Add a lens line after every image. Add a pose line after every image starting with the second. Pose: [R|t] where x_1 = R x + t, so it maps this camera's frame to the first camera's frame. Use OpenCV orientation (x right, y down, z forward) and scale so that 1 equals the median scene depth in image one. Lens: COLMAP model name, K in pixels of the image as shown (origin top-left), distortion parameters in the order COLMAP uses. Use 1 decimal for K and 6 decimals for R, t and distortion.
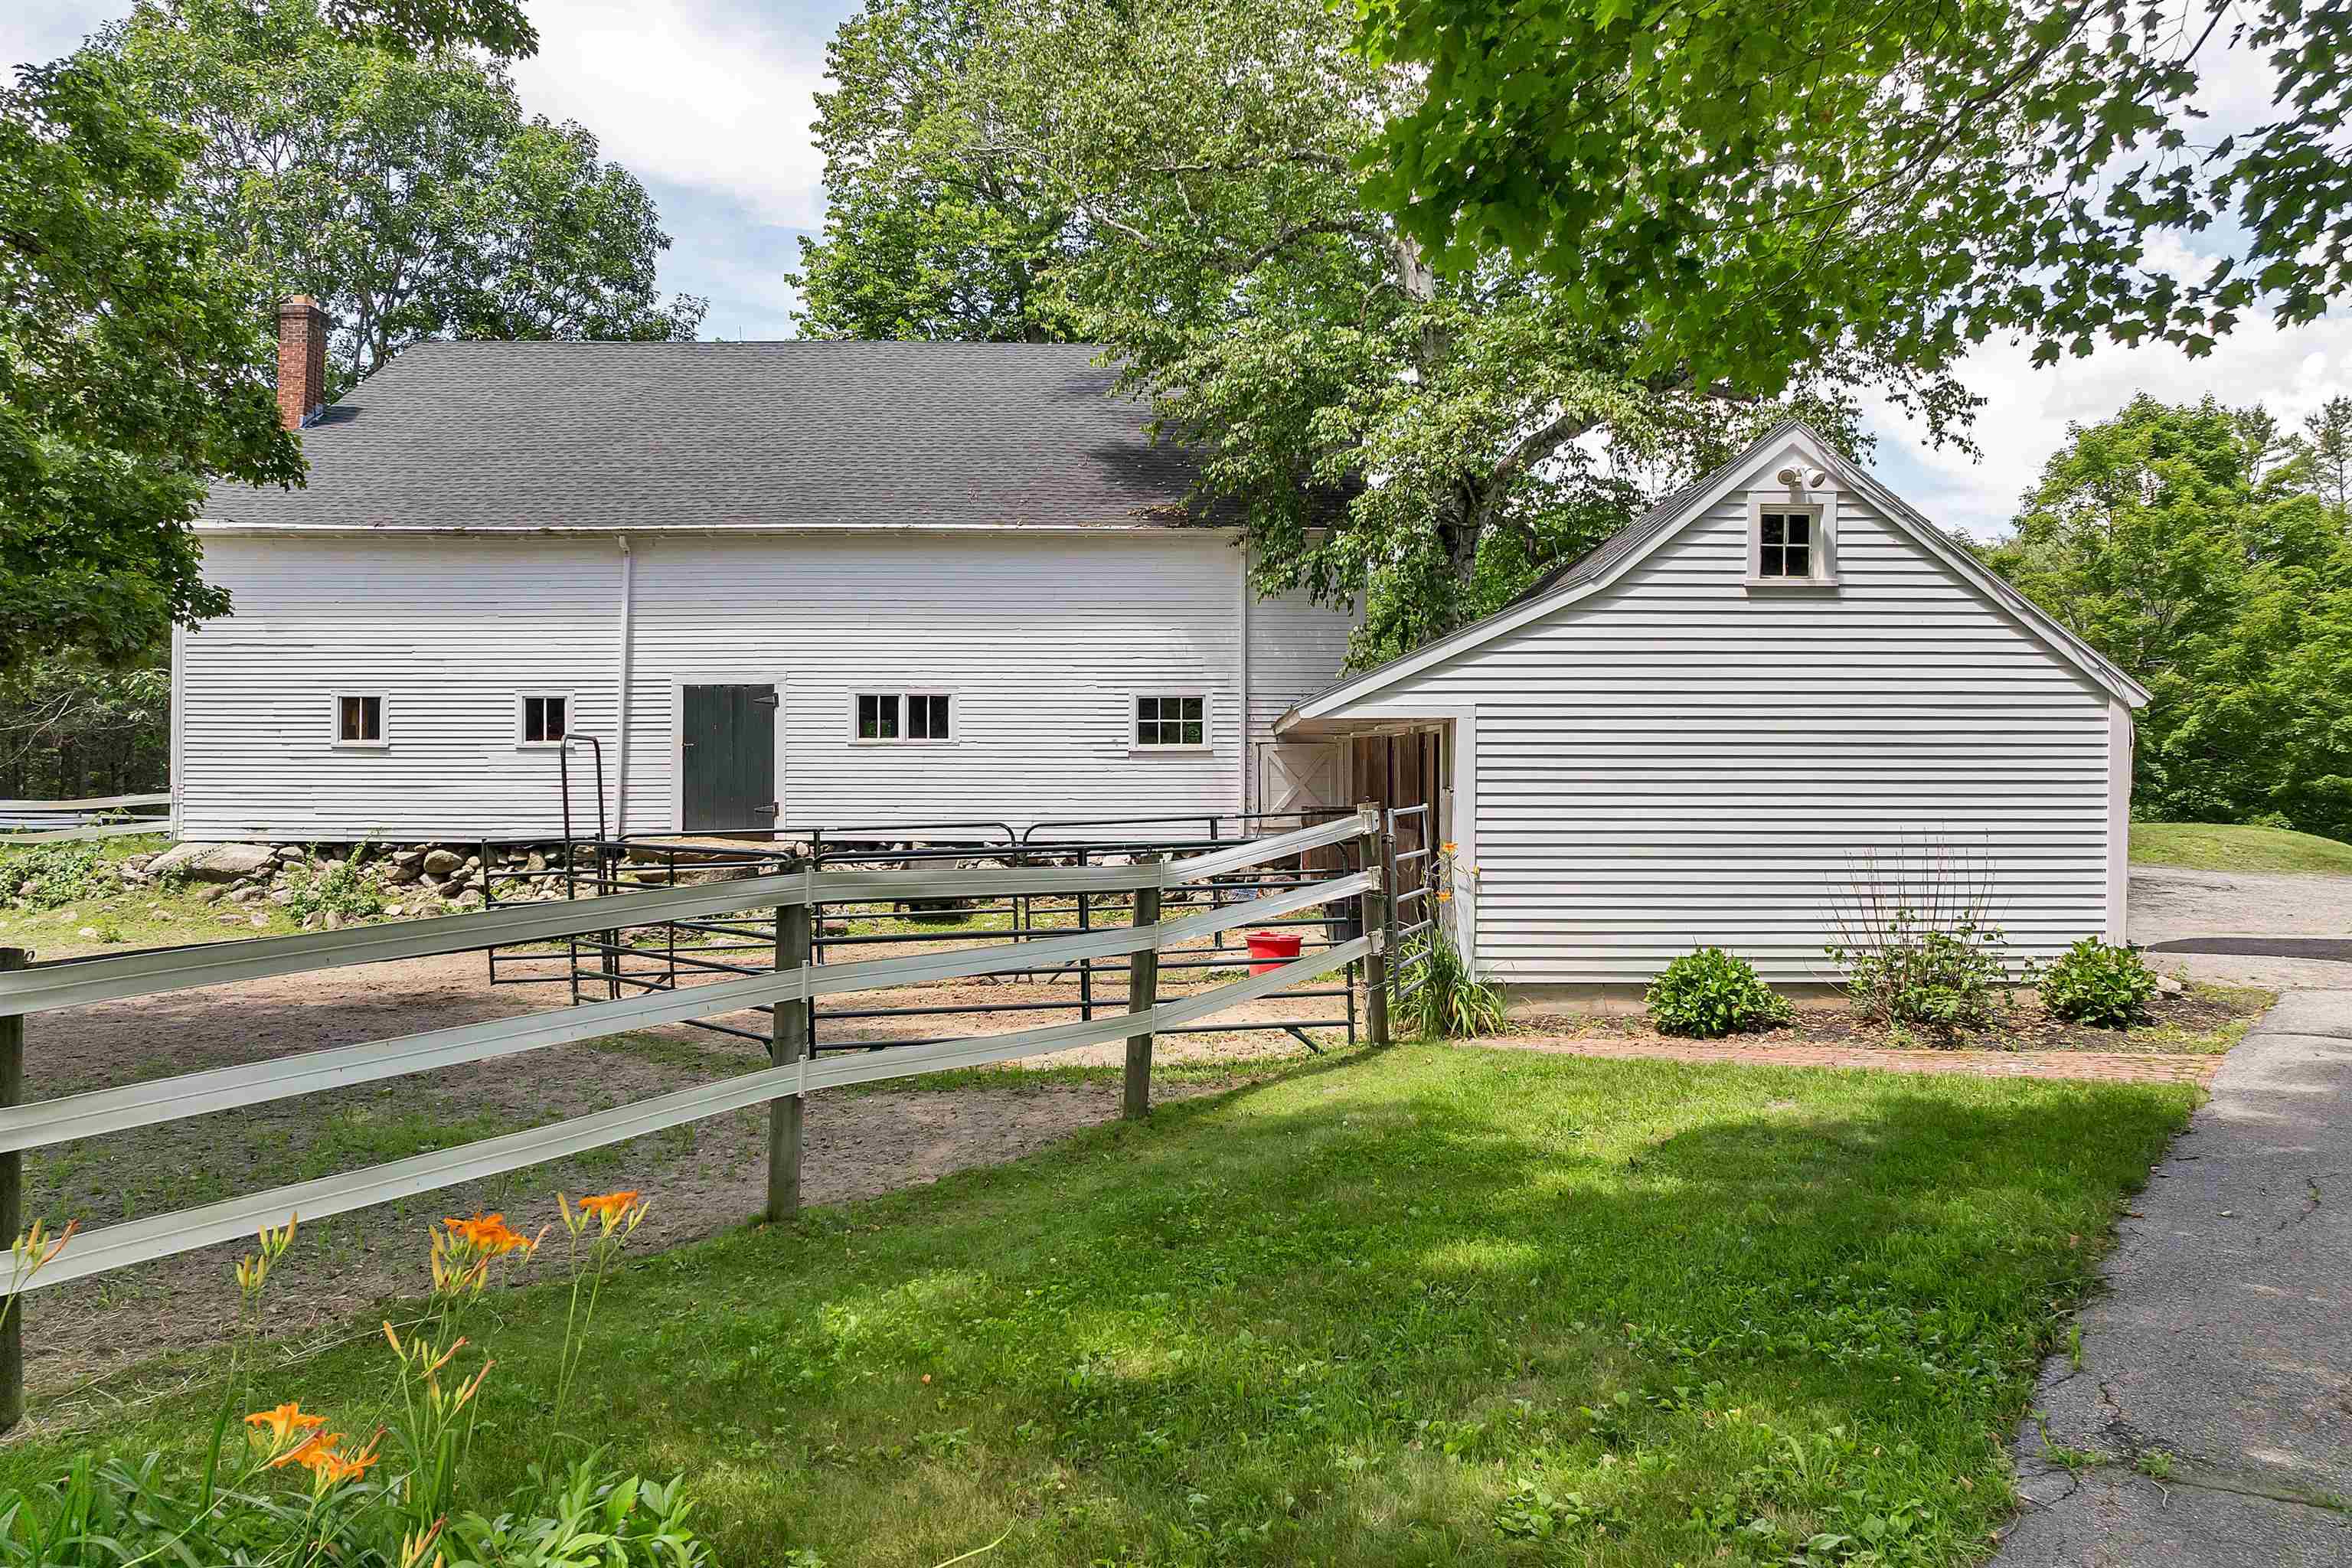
lens RADIAL K [[1687.0, 0, 1189.6], [0, 1687.0, 783.9], [0, 0, 1]] dist [-0.026411, -0.002797]
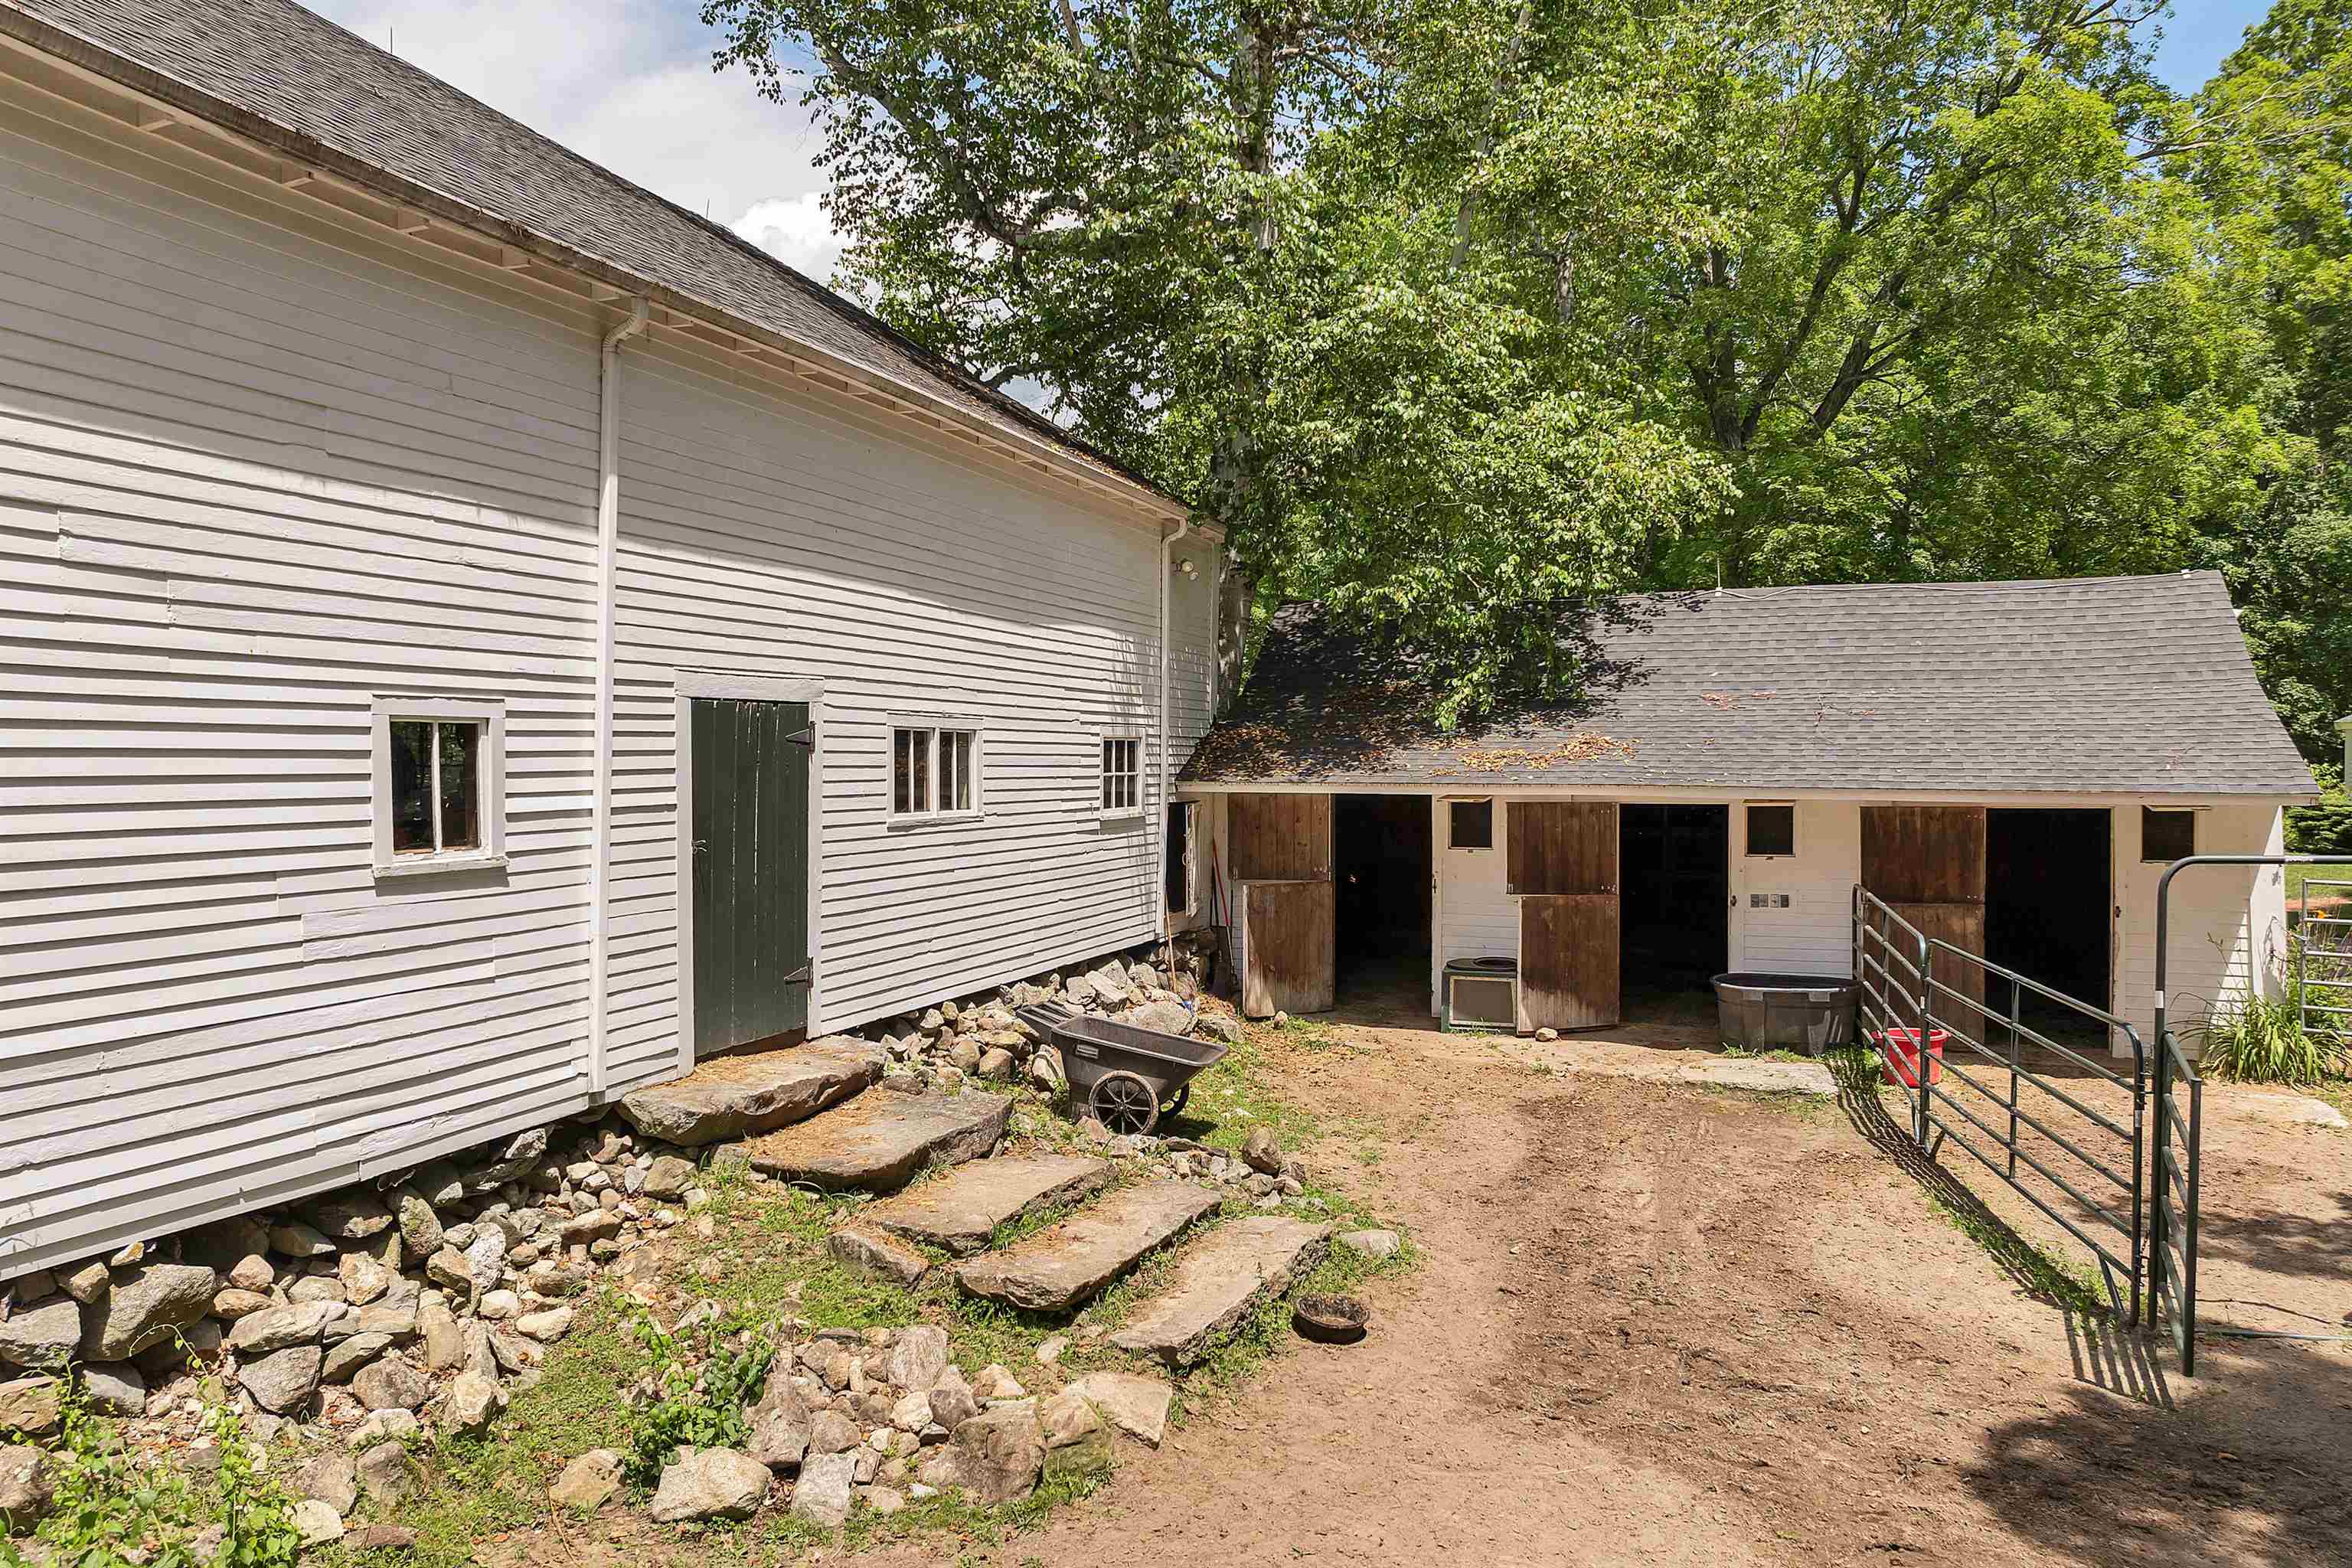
lens RADIAL K [[1680.0, 0, 1176.0], [0, 1680.0, 784.0], [0, 0, 1]] dist [-0.043345, -0.003527]
pose [[0.311070, -0.014444, 0.950277, -0.650166], [-0.000508, 0.999882, 0.015364, -0.043813], [-0.950387, -0.005262, 0.311026, 0.761323]]
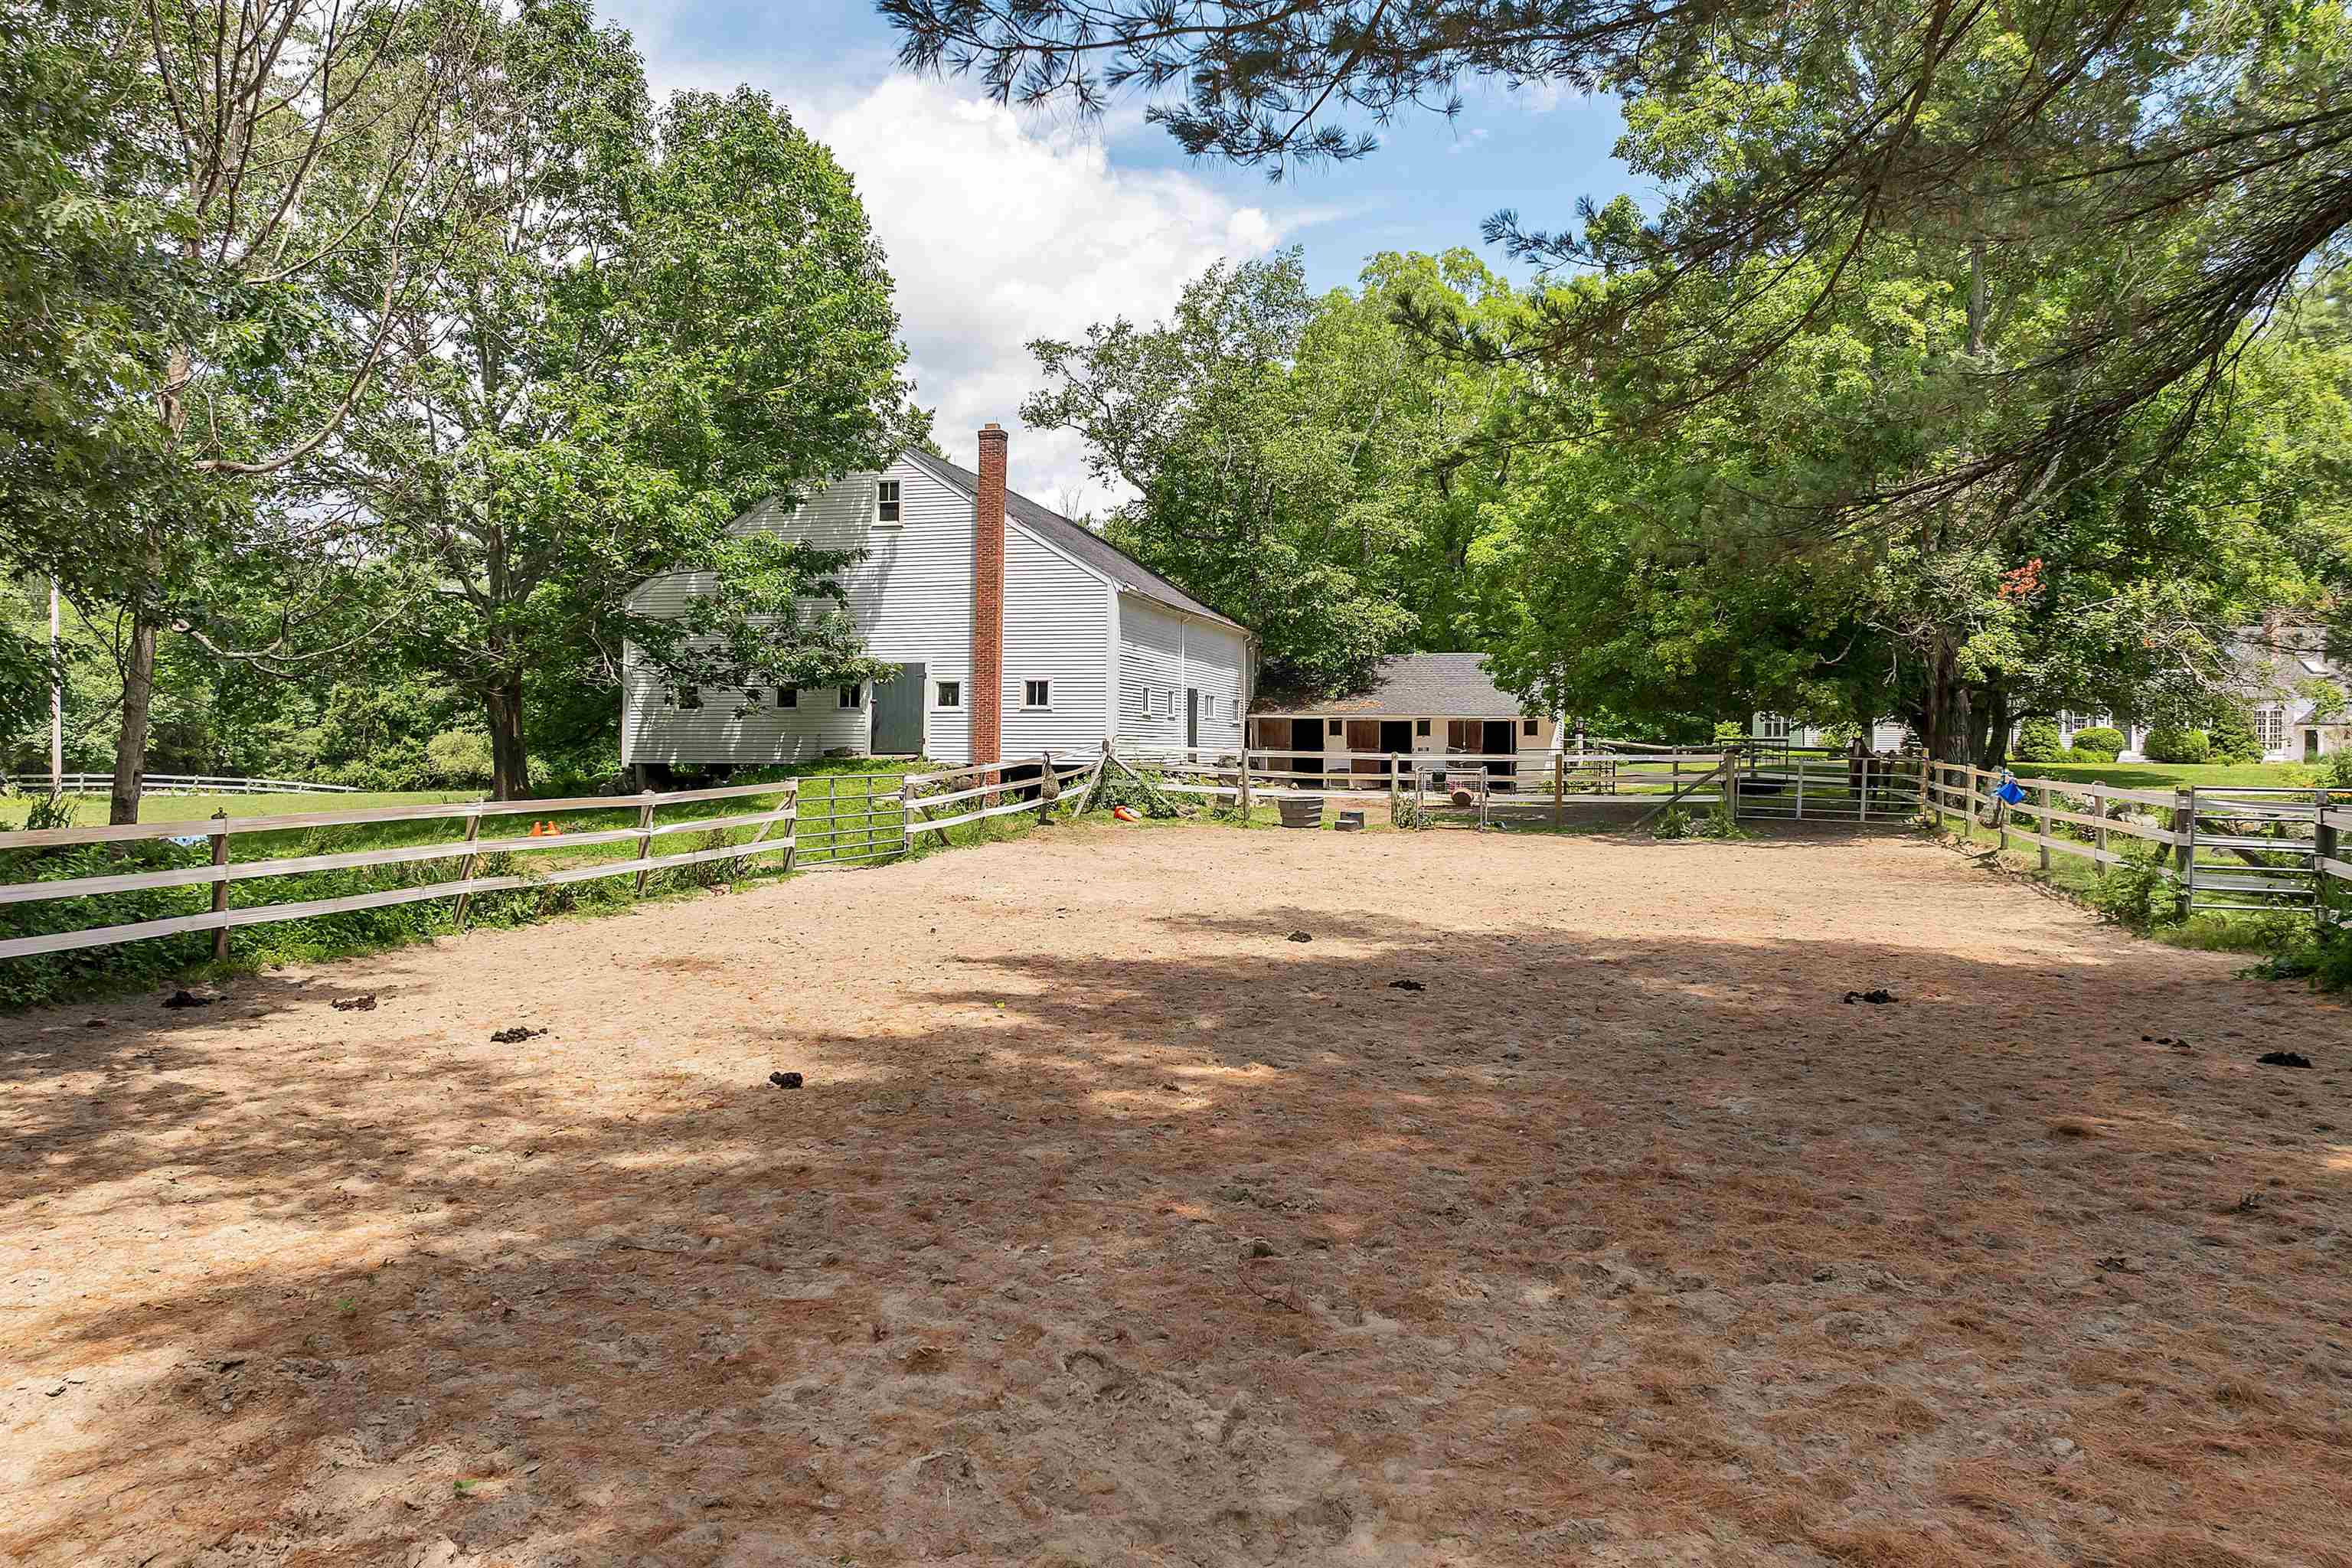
lens RADIAL K [[1687.0, 0, 1189.6], [0, 1687.0, 783.9], [0, 0, 1]] dist [-0.026411, -0.002797]
pose [[0.209693, -0.018353, 0.977595, -2.311427], [-0.000863, 0.999820, 0.018956, 0.019863], [-0.977767, -0.004819, 0.209639, 0.566102]]
